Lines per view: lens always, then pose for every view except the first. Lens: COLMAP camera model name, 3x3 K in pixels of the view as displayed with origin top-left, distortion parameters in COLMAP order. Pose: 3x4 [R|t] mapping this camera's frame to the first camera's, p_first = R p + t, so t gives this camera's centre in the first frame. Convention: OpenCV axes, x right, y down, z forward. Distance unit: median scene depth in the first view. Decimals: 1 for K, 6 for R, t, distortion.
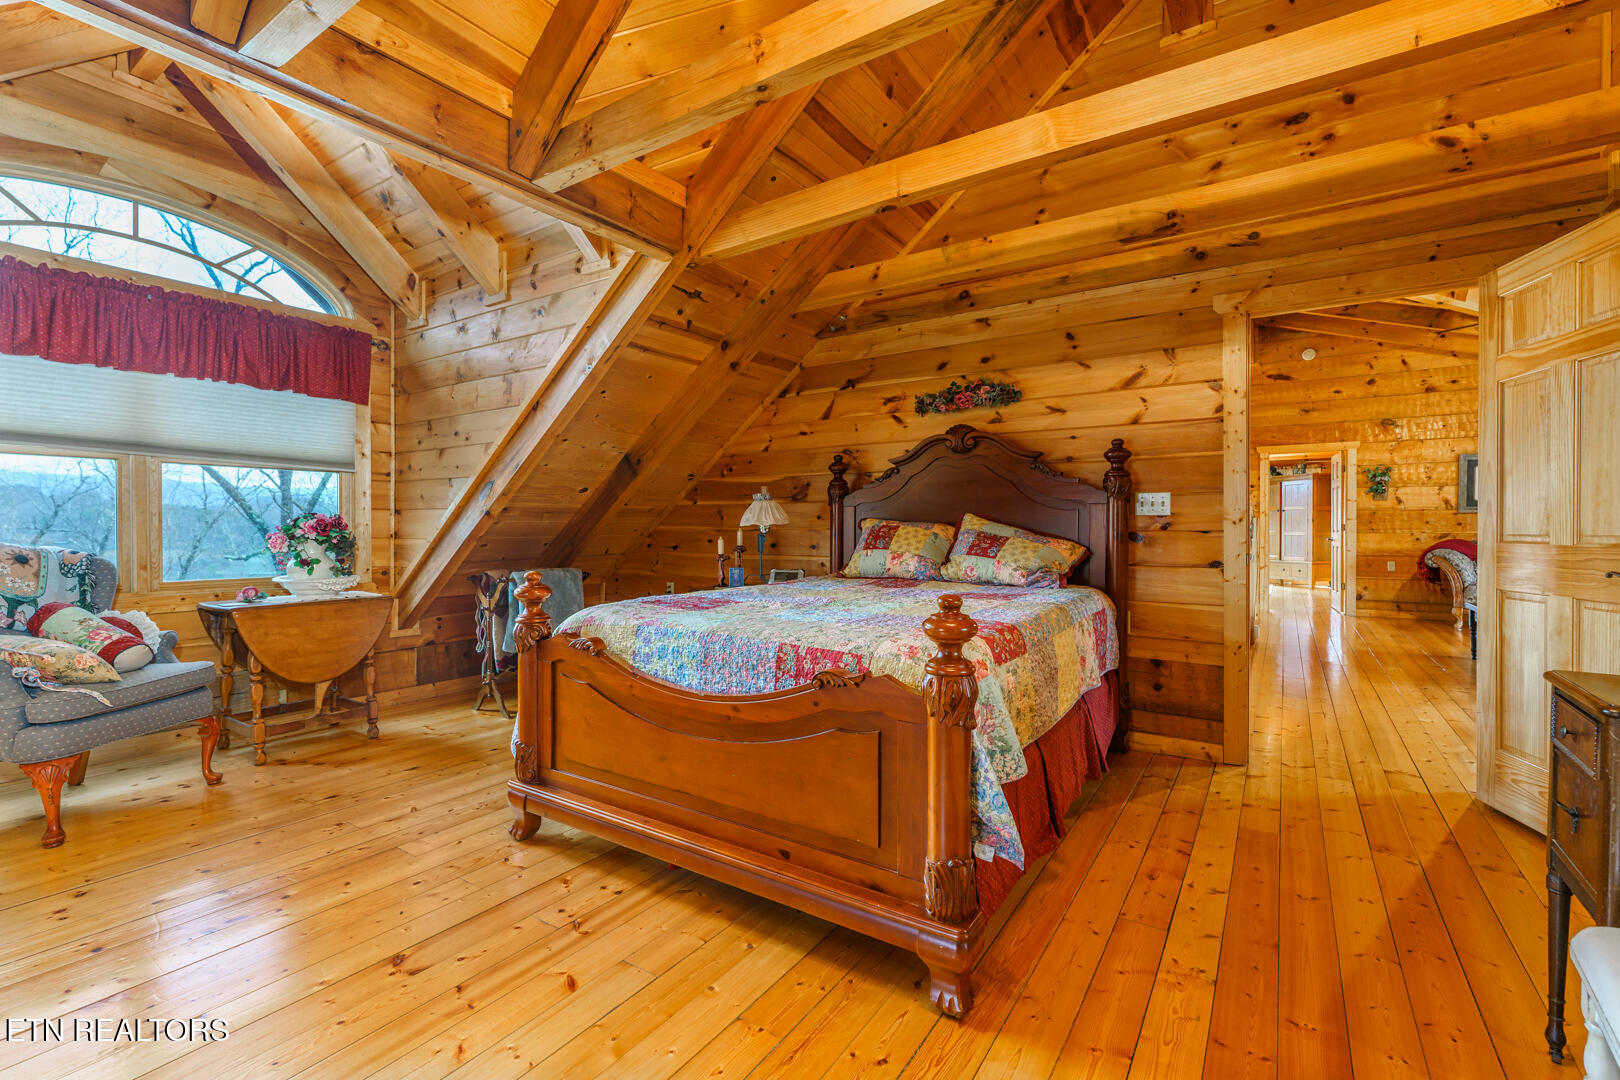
lens RADIAL K [[707.8, 0, 809.8], [0, 707.8, 533.7], [0, 0, 1]] dist [-0.001876, -0.000192]
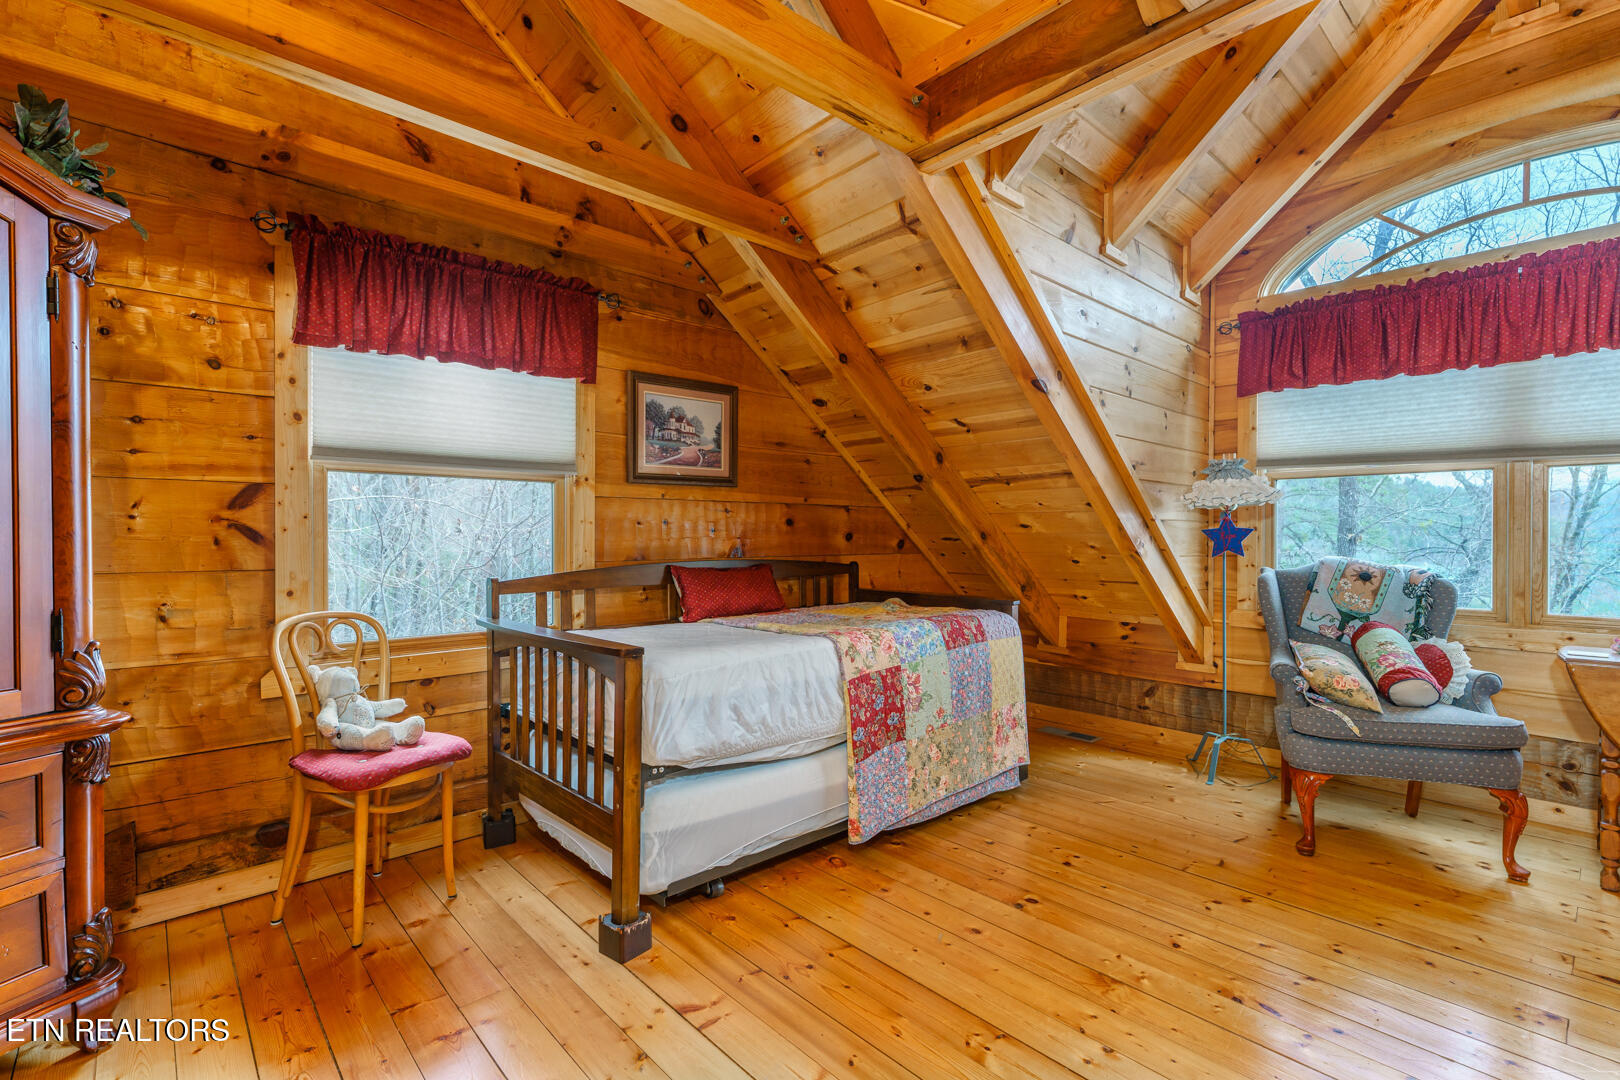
lens RADIAL K [[744.9, 0, 807.9], [0, 744.9, 538.1], [0, 0, 1]] dist [0.000276, 0.000026]
pose [[-0.236055, -0.000447, -0.971740, 0.131193], [-0.011643, 0.999929, 0.002369, -0.012403], [0.971670, 0.011873, -0.236044, 0.436127]]
